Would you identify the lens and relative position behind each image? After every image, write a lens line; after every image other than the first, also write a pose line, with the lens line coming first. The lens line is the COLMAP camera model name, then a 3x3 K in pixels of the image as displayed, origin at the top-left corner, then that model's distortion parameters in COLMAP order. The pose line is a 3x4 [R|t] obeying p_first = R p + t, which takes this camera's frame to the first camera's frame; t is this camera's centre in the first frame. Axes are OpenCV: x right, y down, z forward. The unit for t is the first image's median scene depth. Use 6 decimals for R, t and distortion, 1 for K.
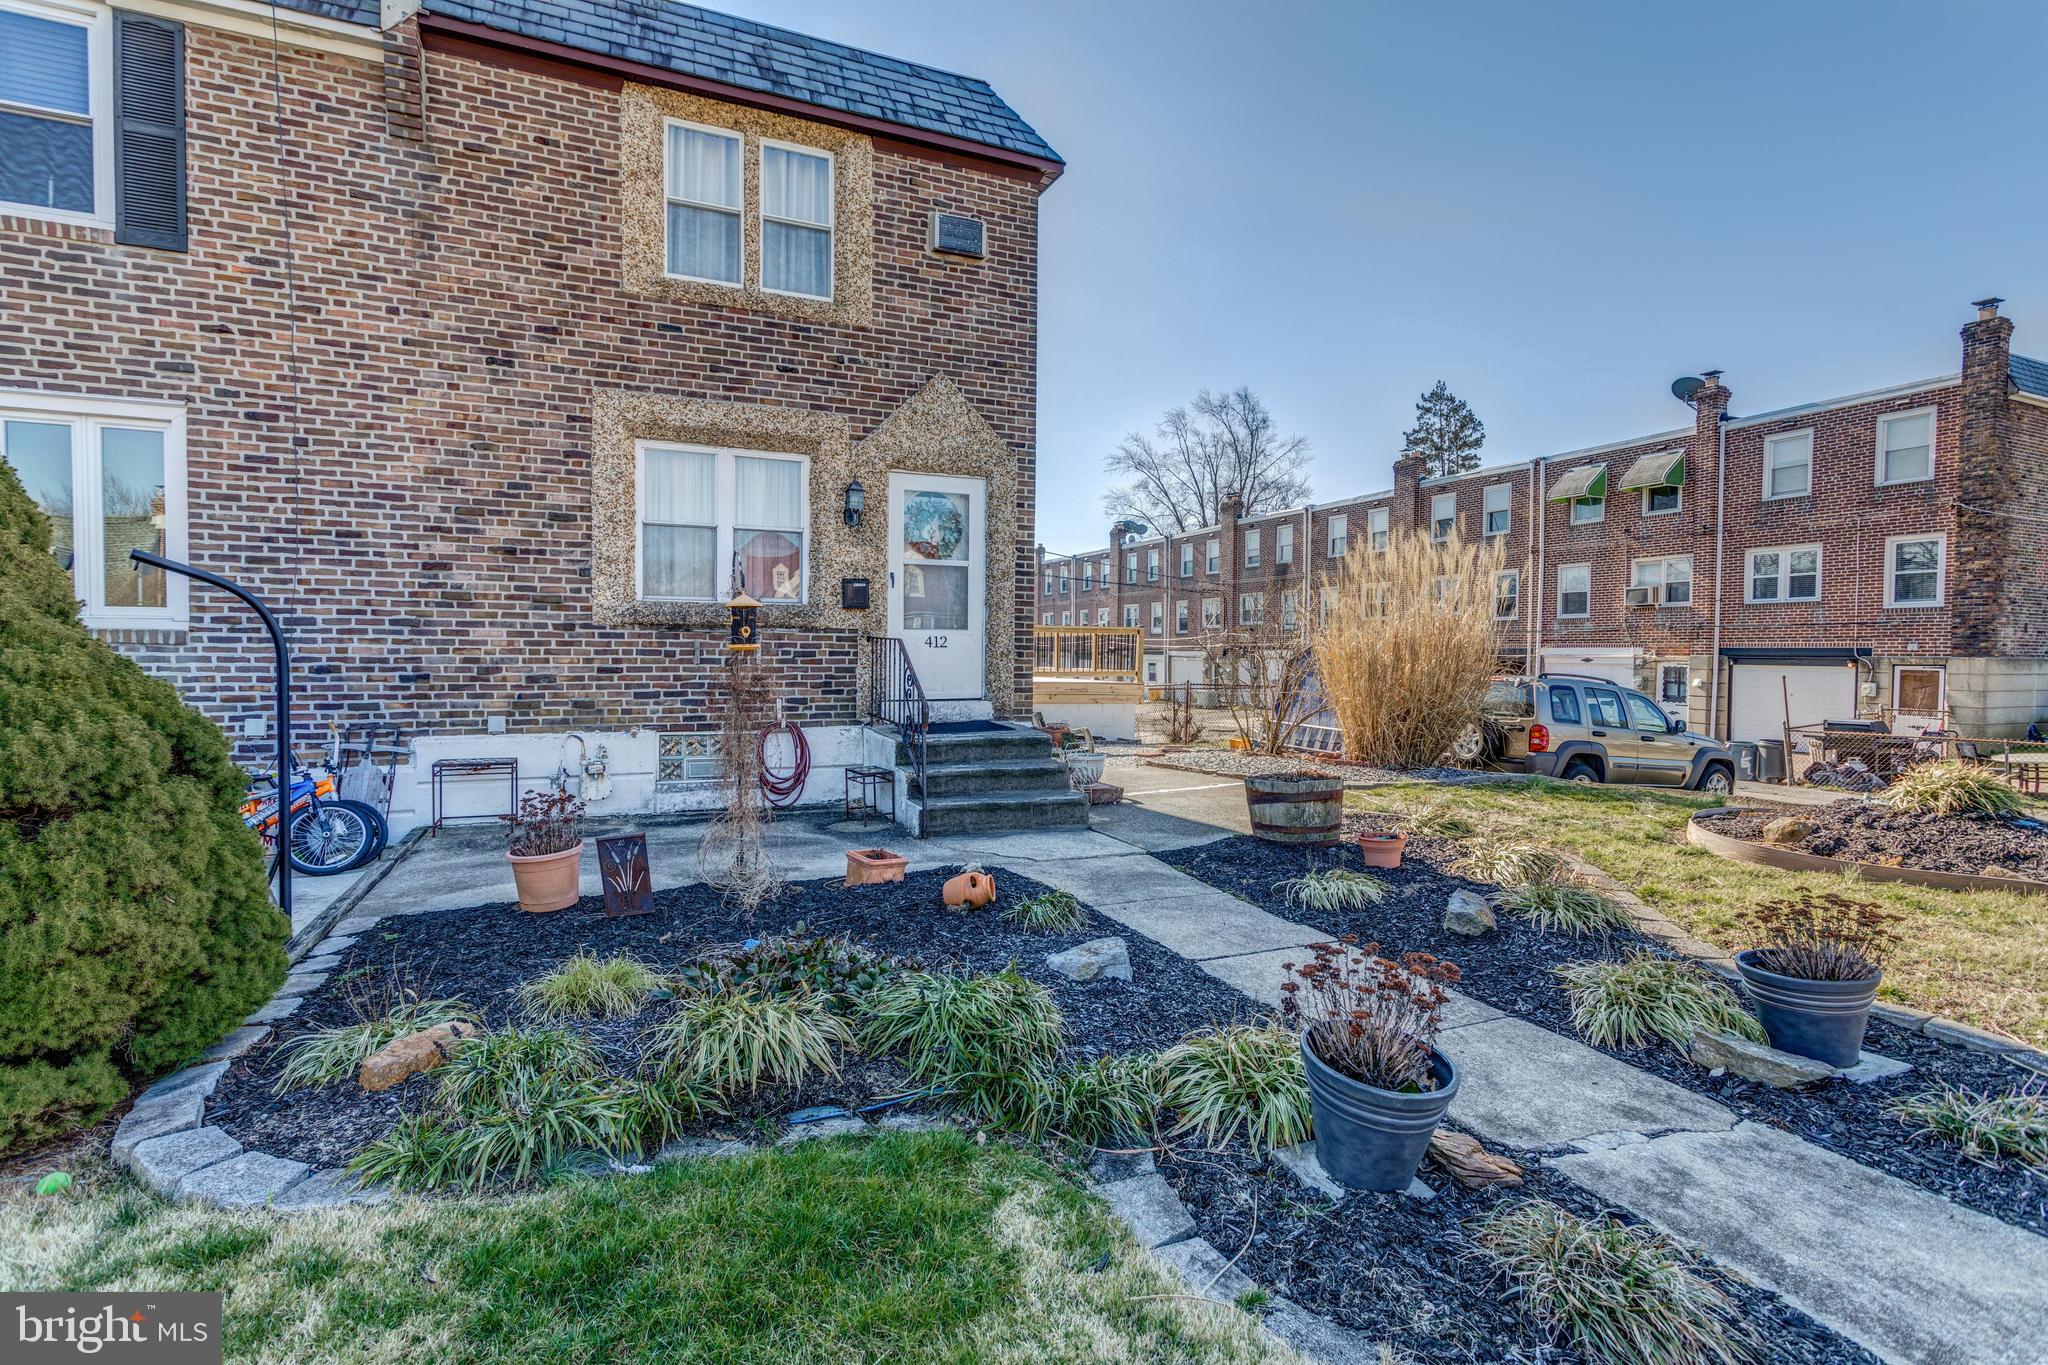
lens RADIAL K [[963.5, 0, 1010.9], [0, 963.5, 673.6], [0, 0, 1]] dist [0.001715, 0.001789]
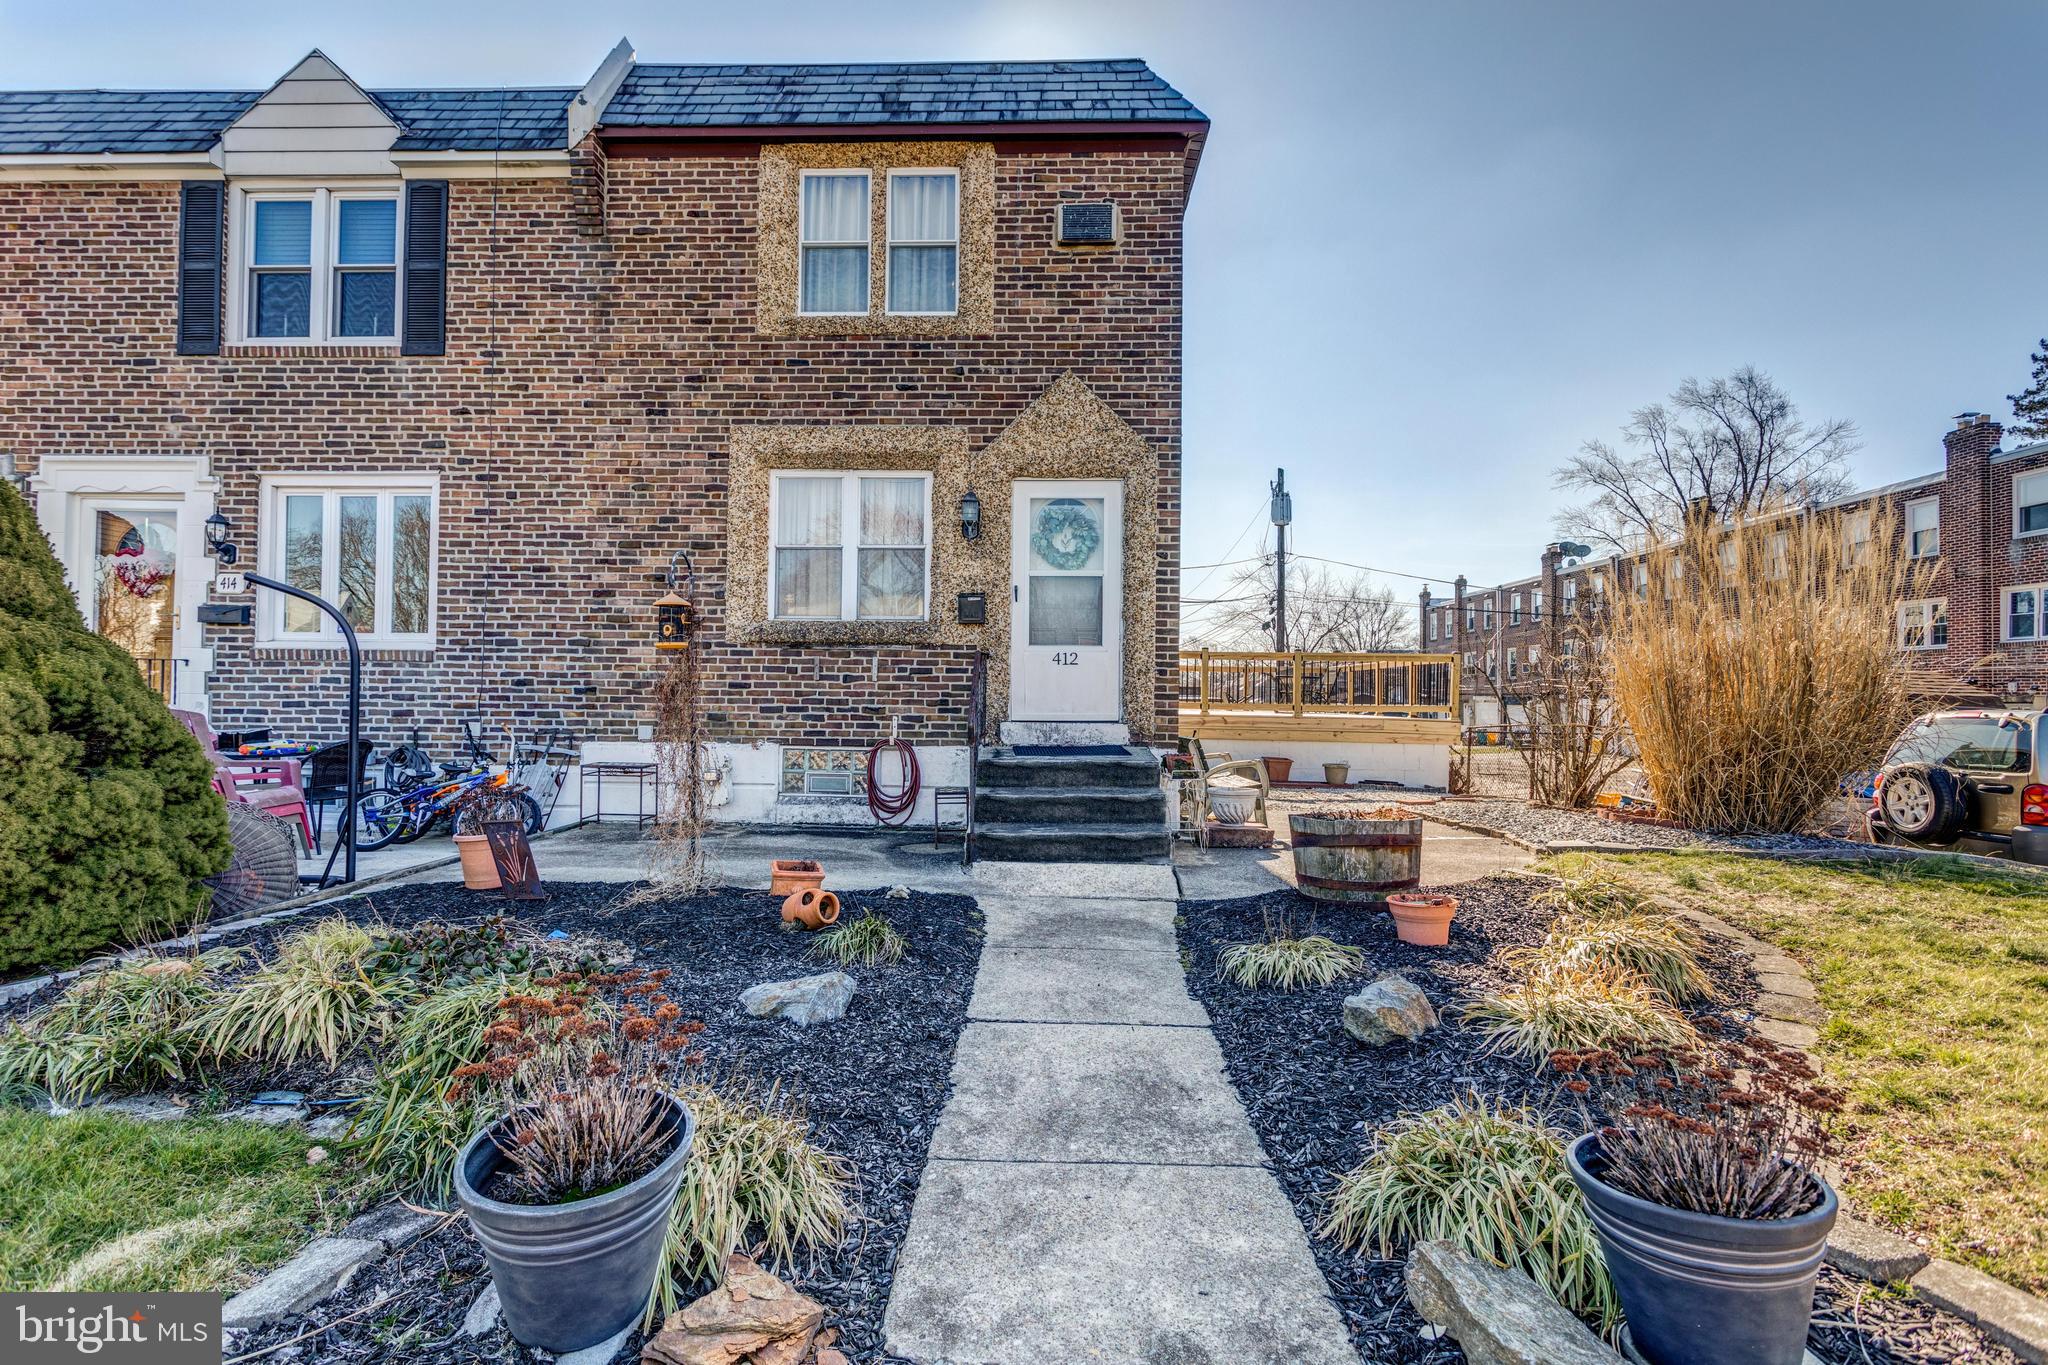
lens RADIAL K [[963.5, 0, 1016.5], [0, 963.5, 676.3], [0, 0, 1]] dist [0.001715, 0.001789]
pose [[0.901844, -0.006823, -0.432007, 0.299091], [-0.013622, 0.998929, -0.044214, 0.027265], [0.431847, 0.045759, 0.900786, 0.155743]]
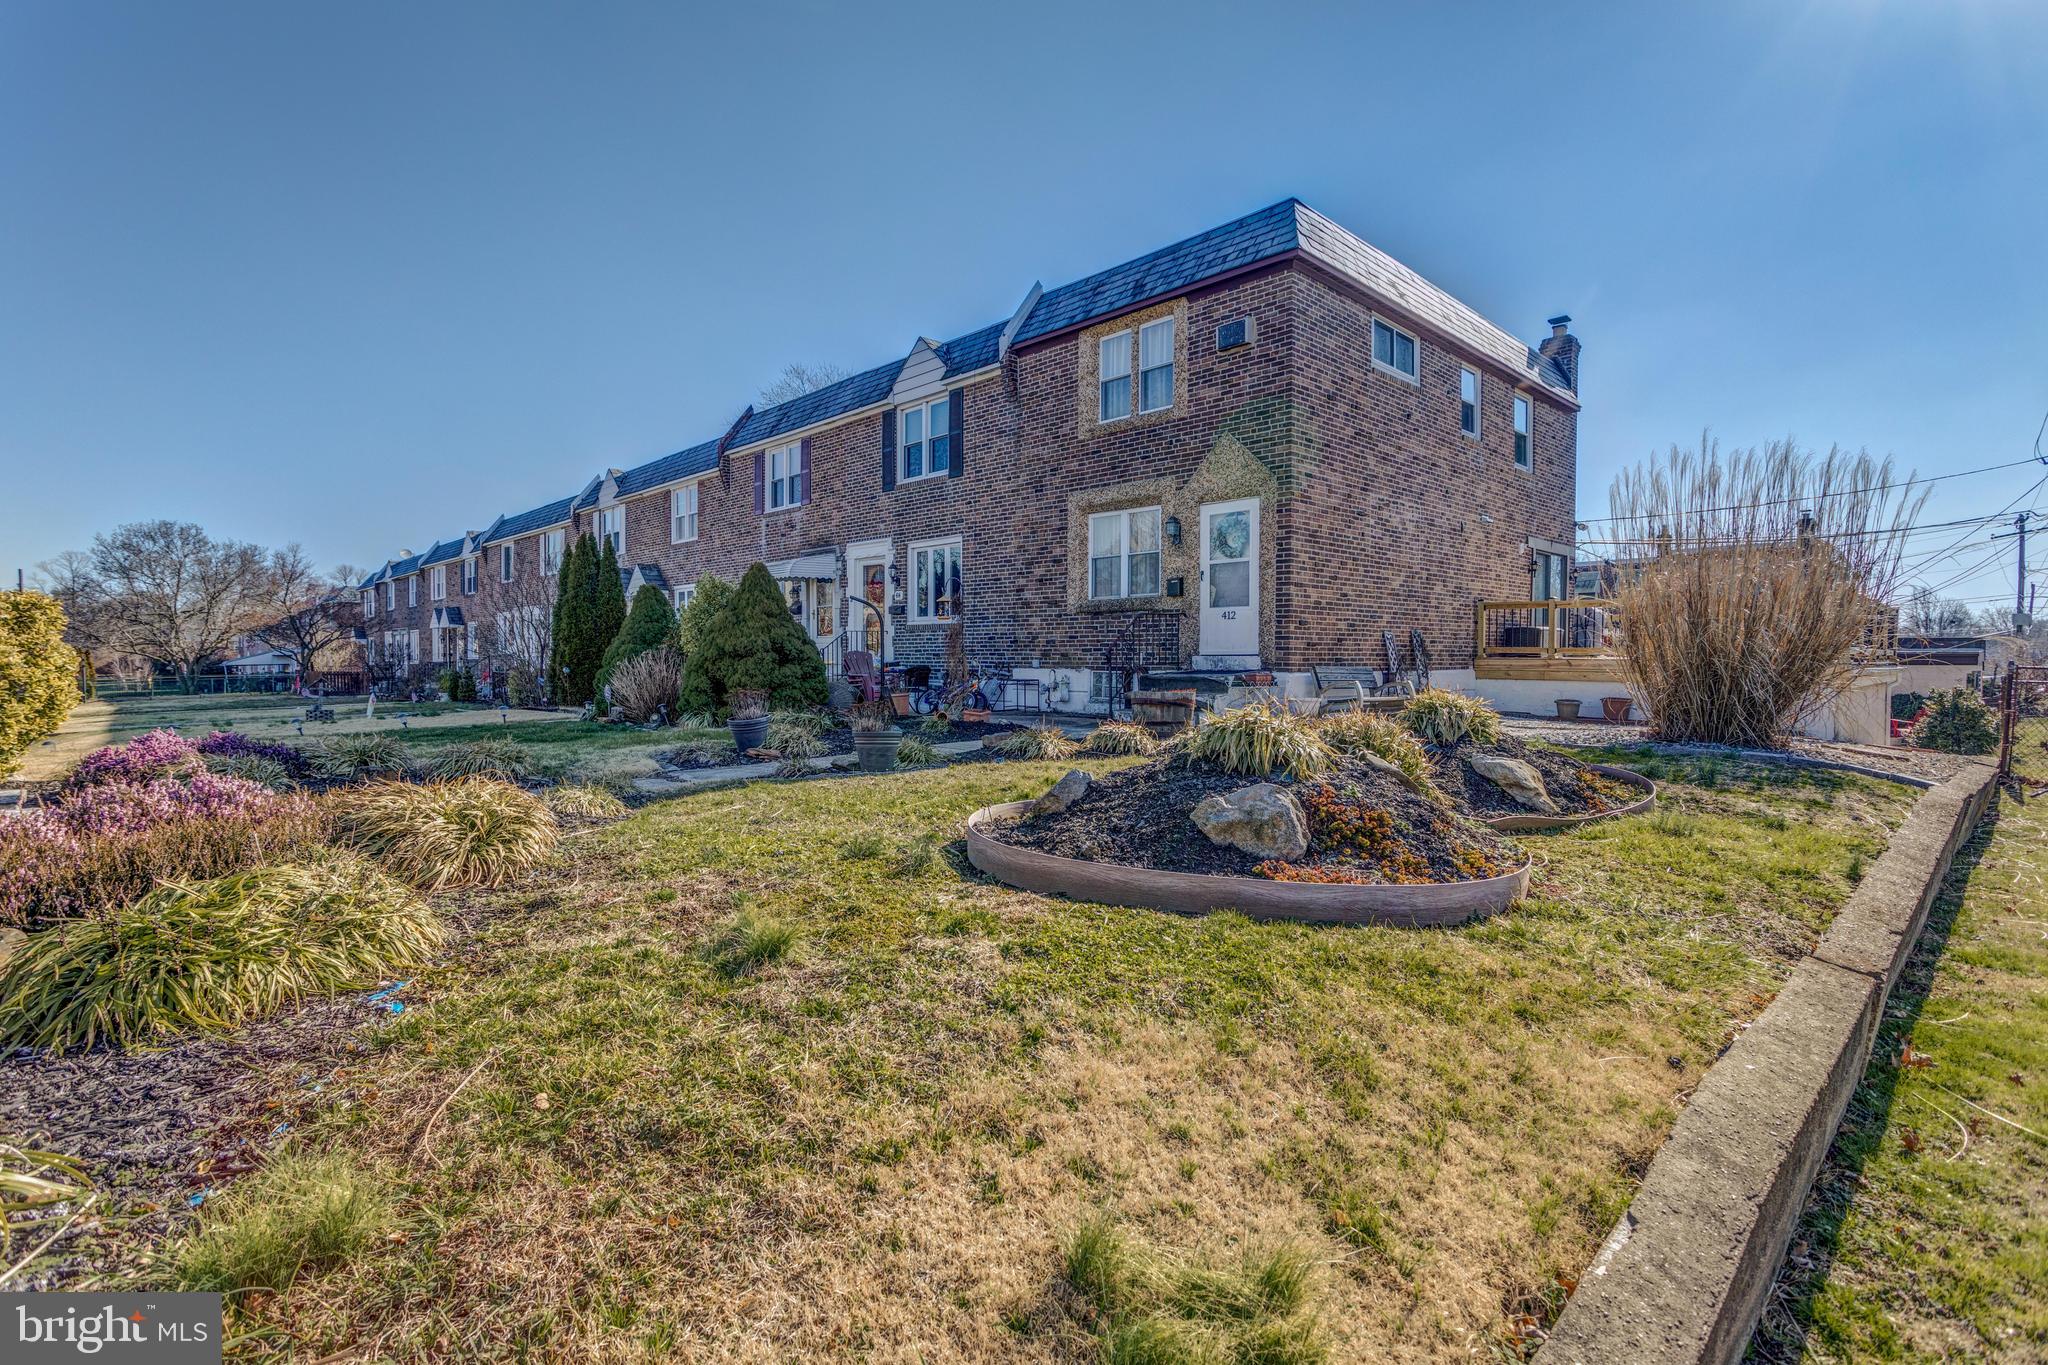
lens RADIAL K [[963.5, 0, 1024.3], [0, 963.5, 675.1], [0, 0, 1]] dist [0.001715, 0.001789]
pose [[0.345465, 0.010332, -0.938375, 1.263100], [-0.021343, 0.999767, 0.003151, 0.063377], [0.938189, 0.018939, 0.345605, 0.222972]]
